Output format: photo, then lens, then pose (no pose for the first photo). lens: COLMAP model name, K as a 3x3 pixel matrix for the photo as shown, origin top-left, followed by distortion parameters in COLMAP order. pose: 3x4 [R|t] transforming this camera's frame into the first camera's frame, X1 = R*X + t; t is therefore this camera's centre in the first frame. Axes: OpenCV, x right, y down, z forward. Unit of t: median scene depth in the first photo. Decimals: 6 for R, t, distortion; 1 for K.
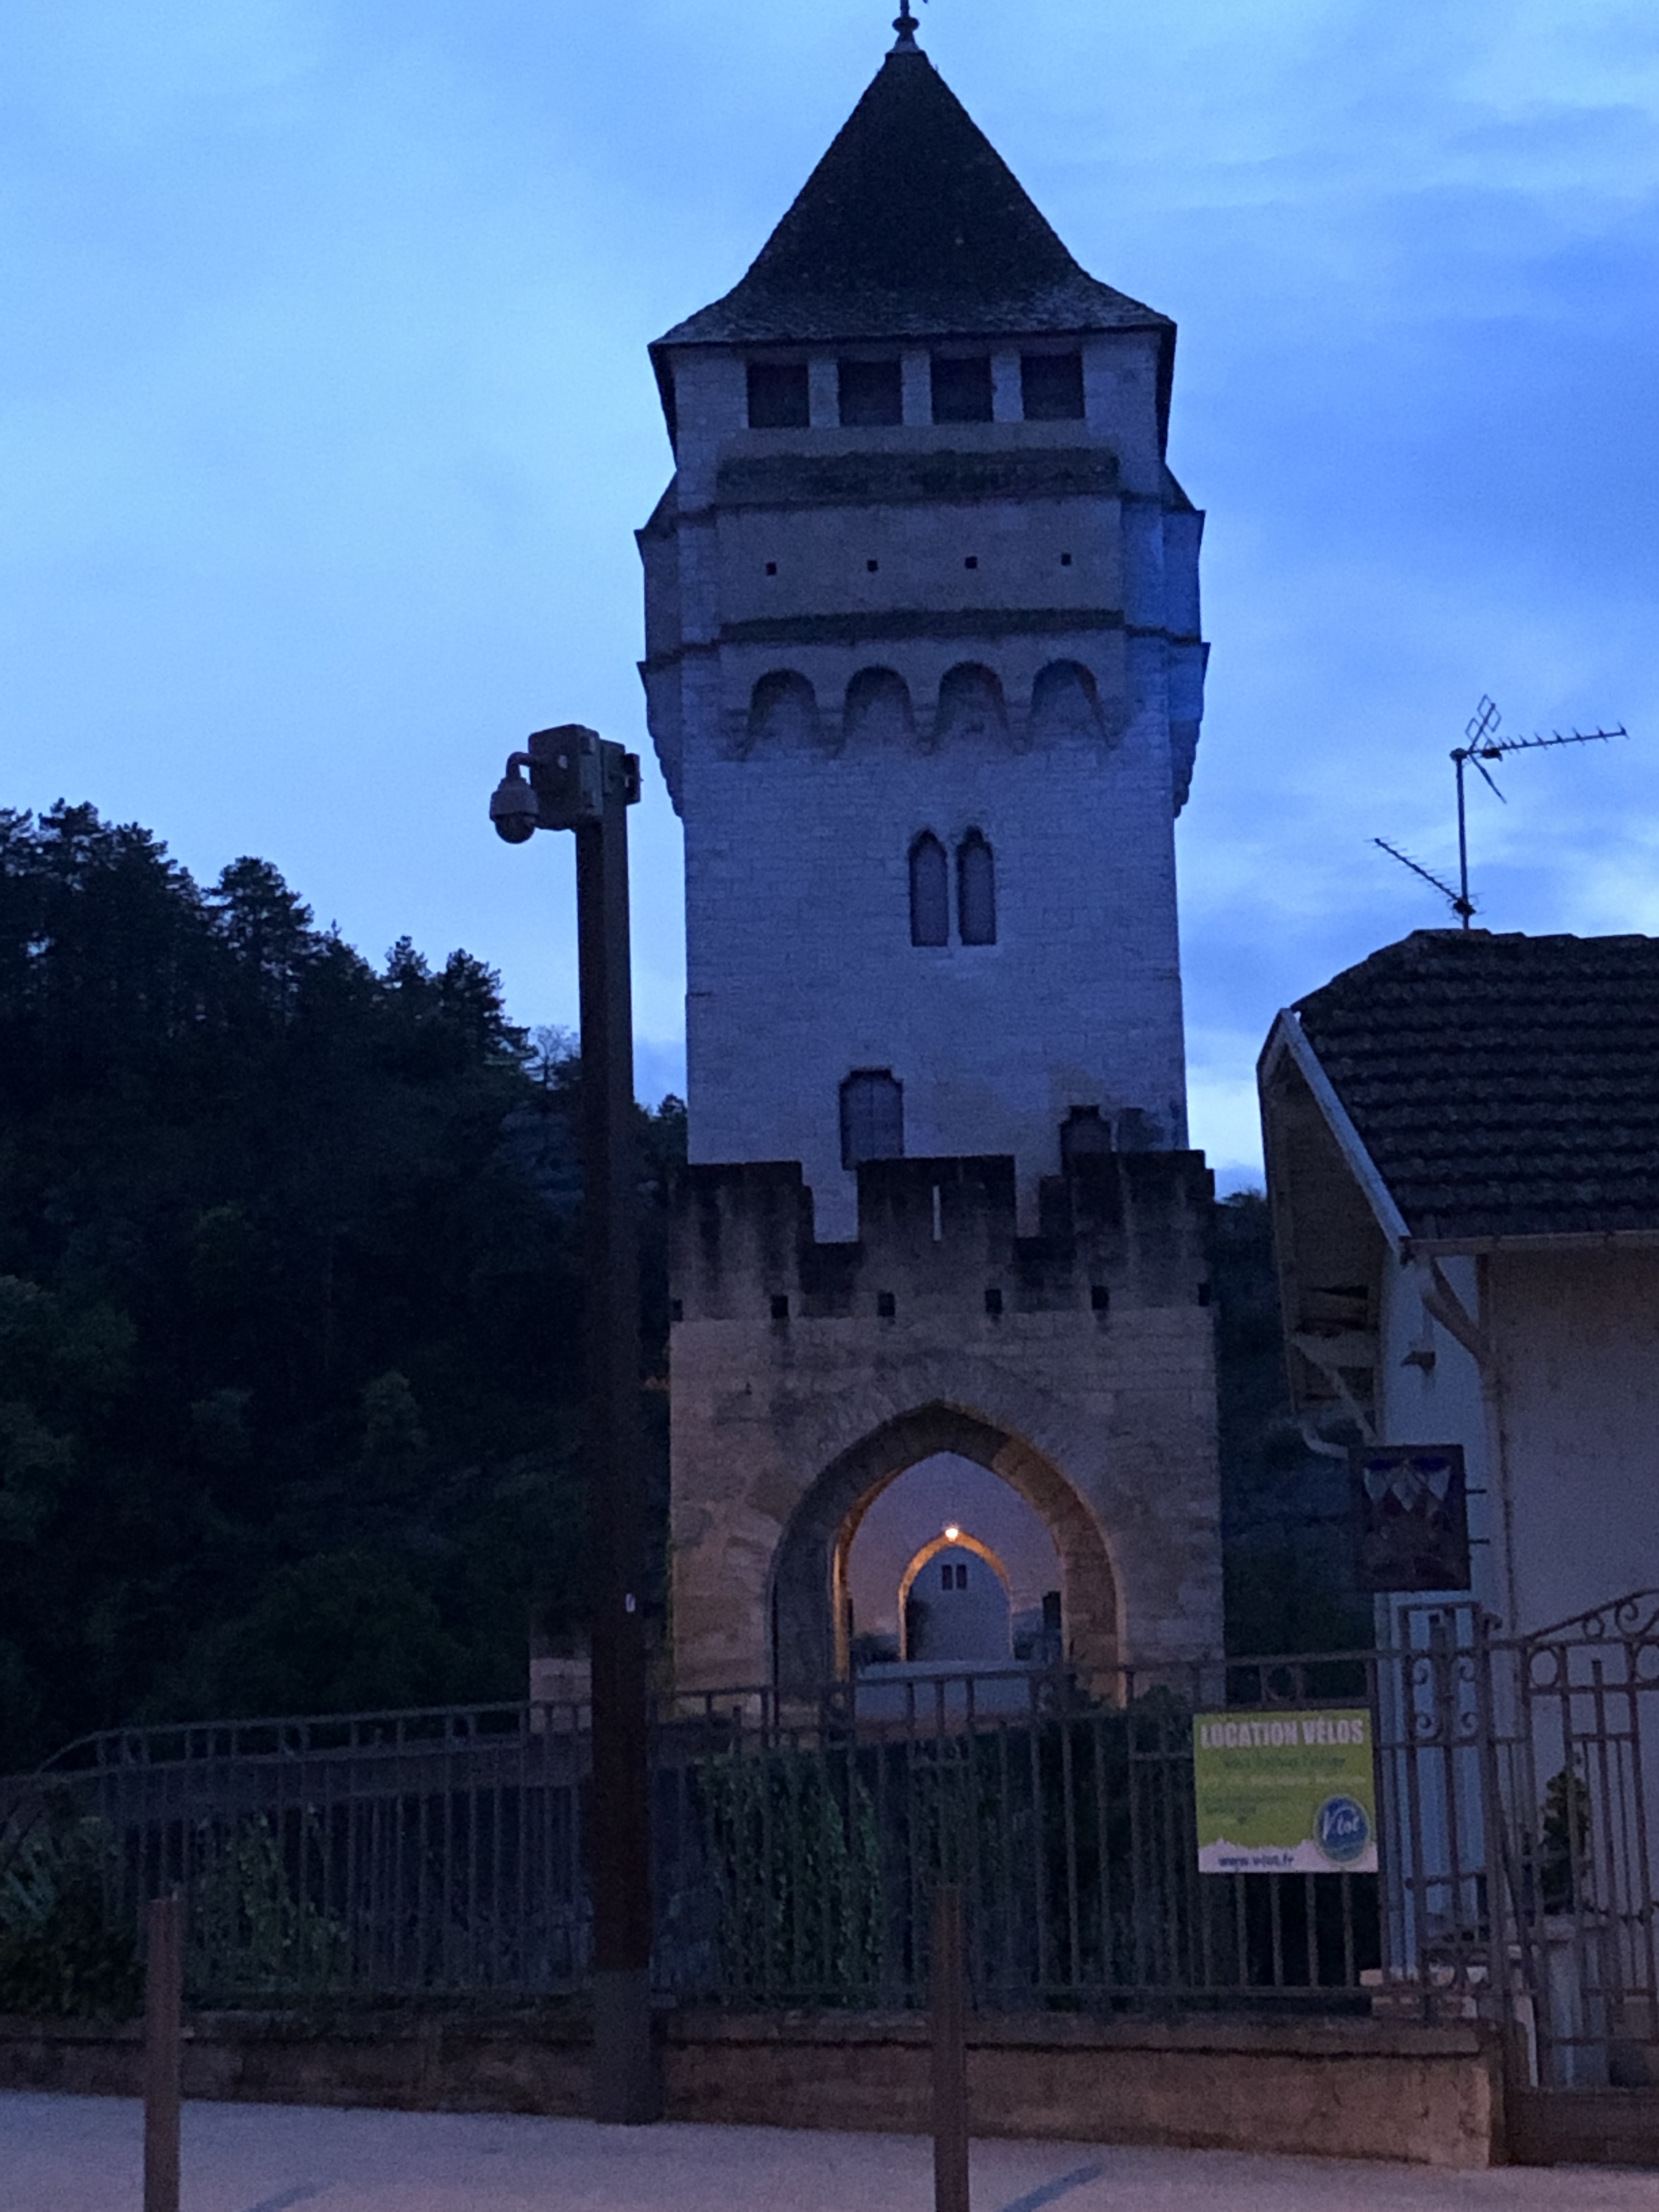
lens RADIAL K [[4412.2, 0, 832.5], [0, 4412.2, 1087.1], [0, 0, 1]] dist [0.199824, 0.000000]
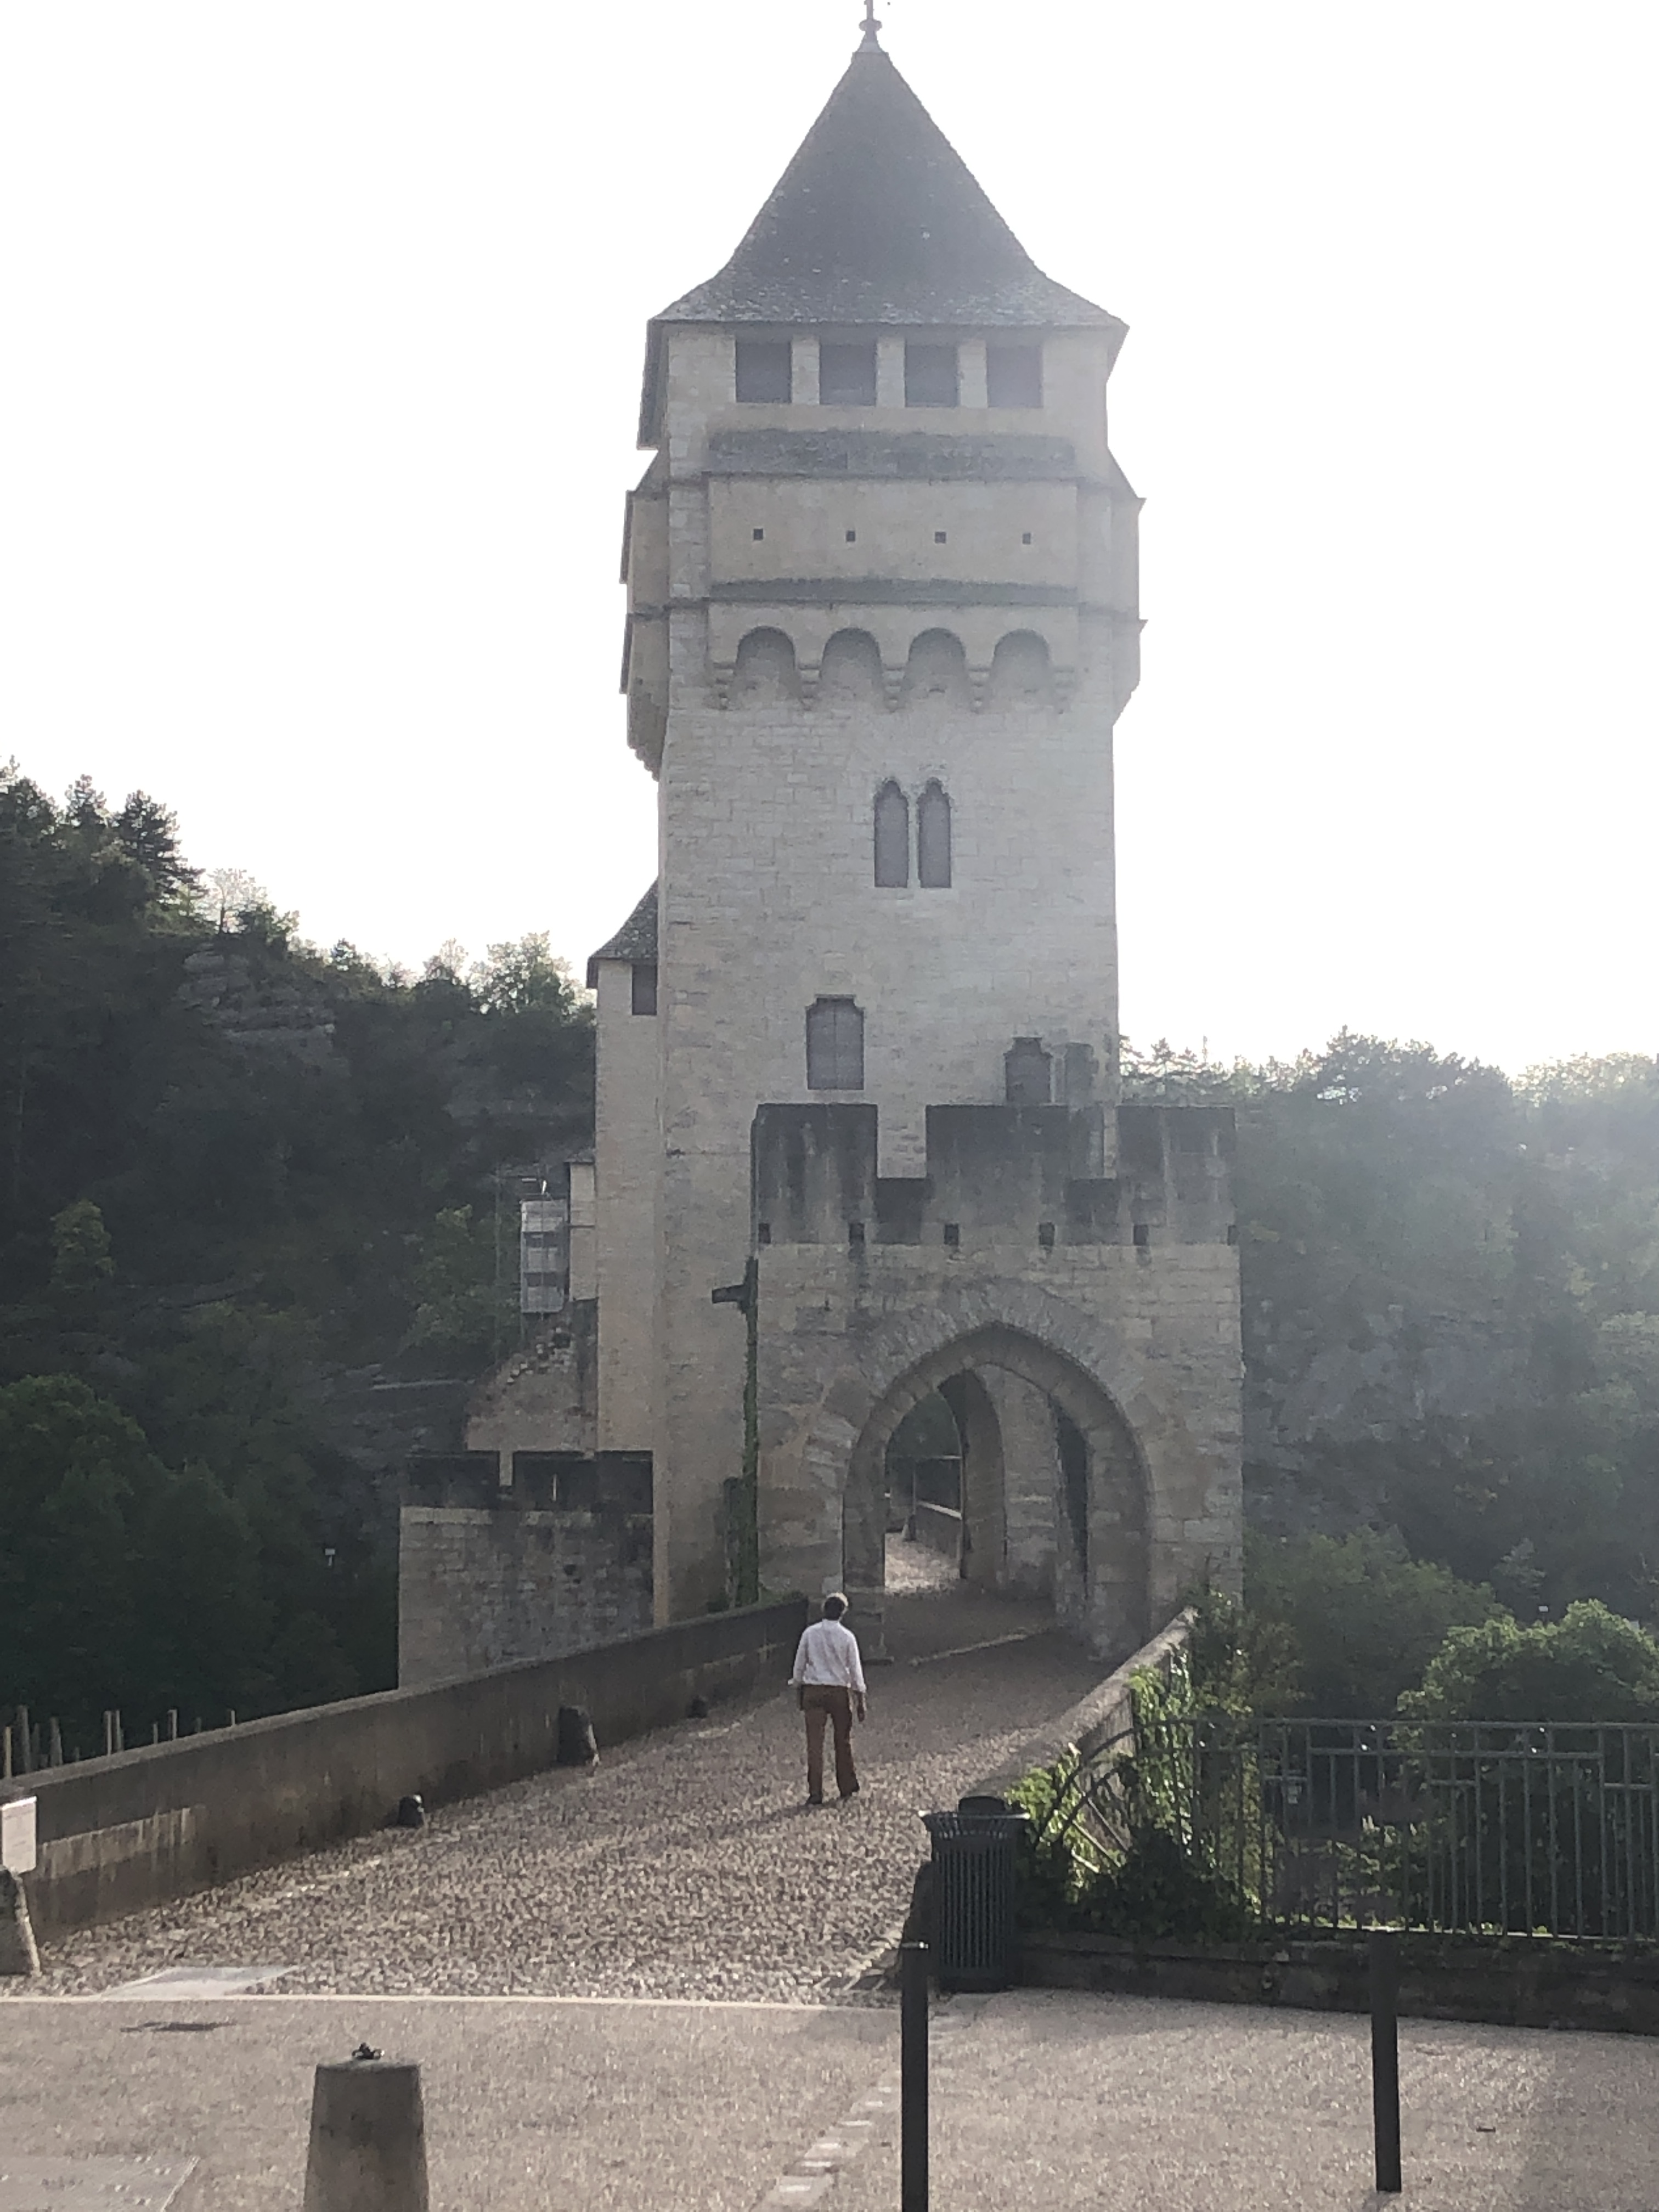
lens RADIAL K [[4266.0, 0, 808.9], [0, 4266.0, 1092.7], [0, 0, 1]] dist [0.190441, 0.000000]
pose [[0.994681, 0.033735, 0.097327, -0.099904], [-0.037610, 0.998560, 0.038254, -0.020549], [-0.095896, -0.041711, 0.994517, -0.056657]]
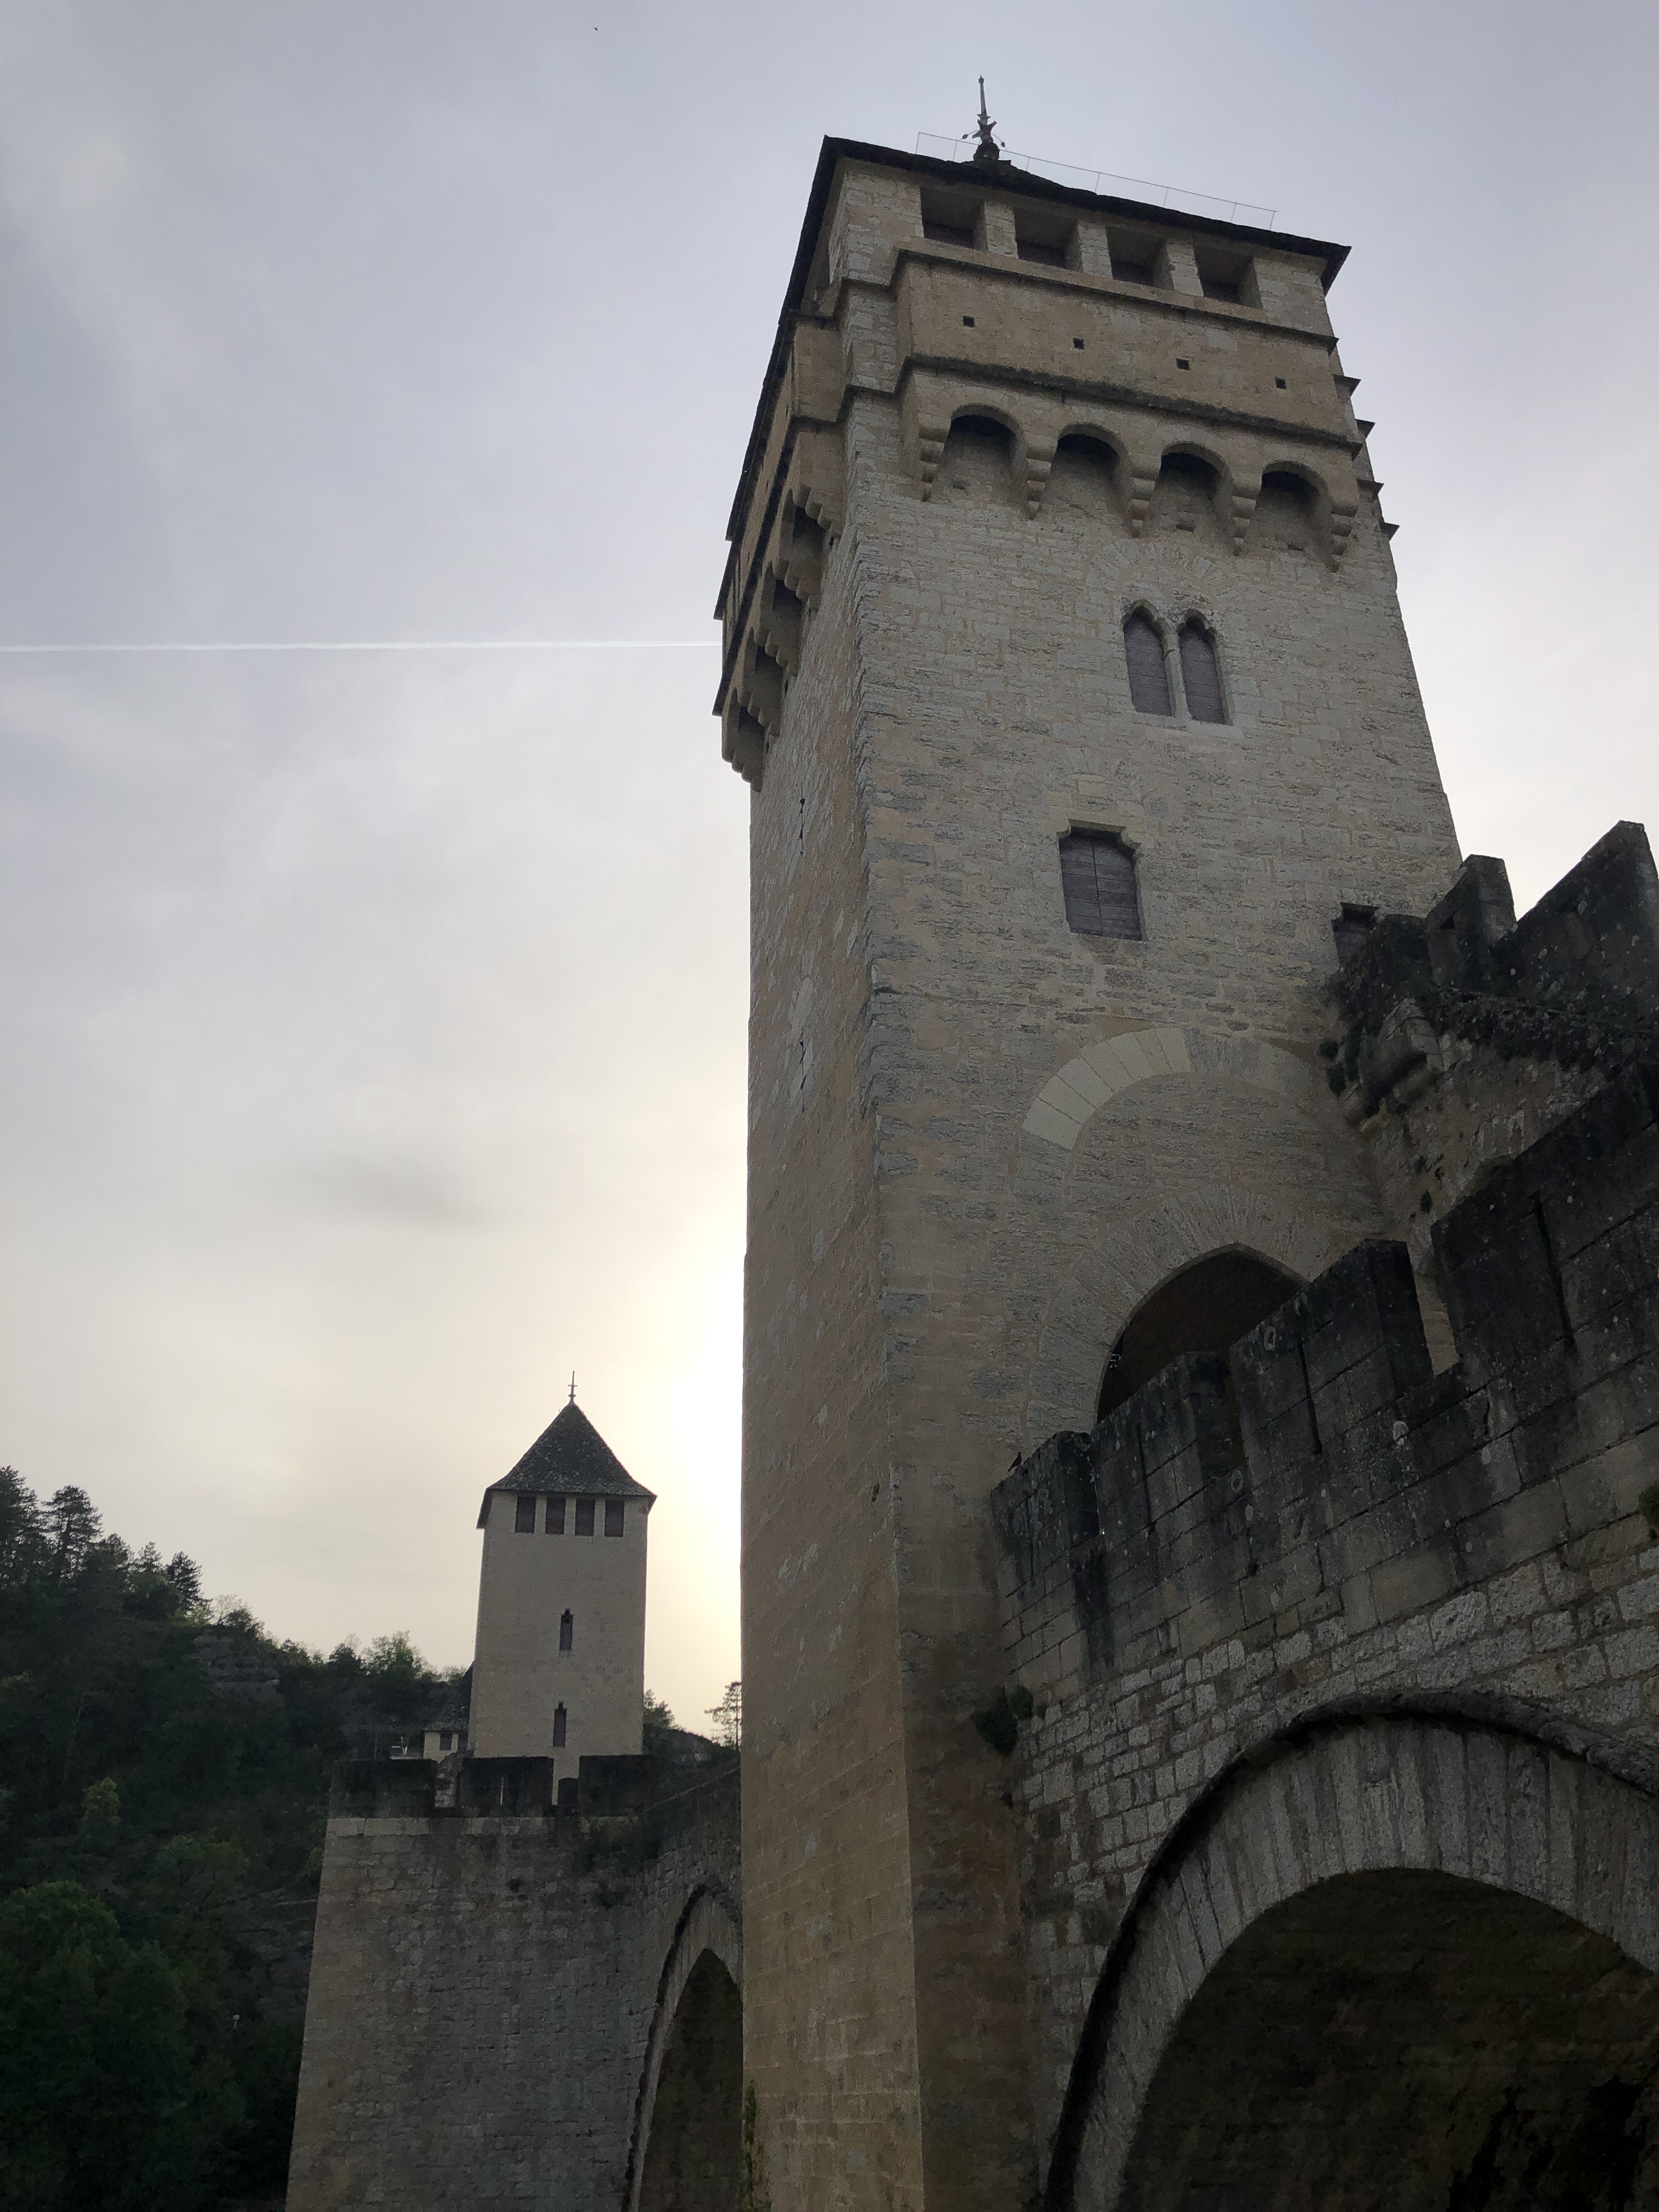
lens RADIAL K [[1800.0, 0, 827.6], [0, 1800.0, 1090.4], [0, 0, 1]] dist [0.043080, -0.029863]
pose [[0.963728, 0.134899, 0.230286, -0.102591], [-0.049155, 0.937811, -0.343648, 0.148852], [-0.262322, 0.319863, 0.910425, 0.734510]]
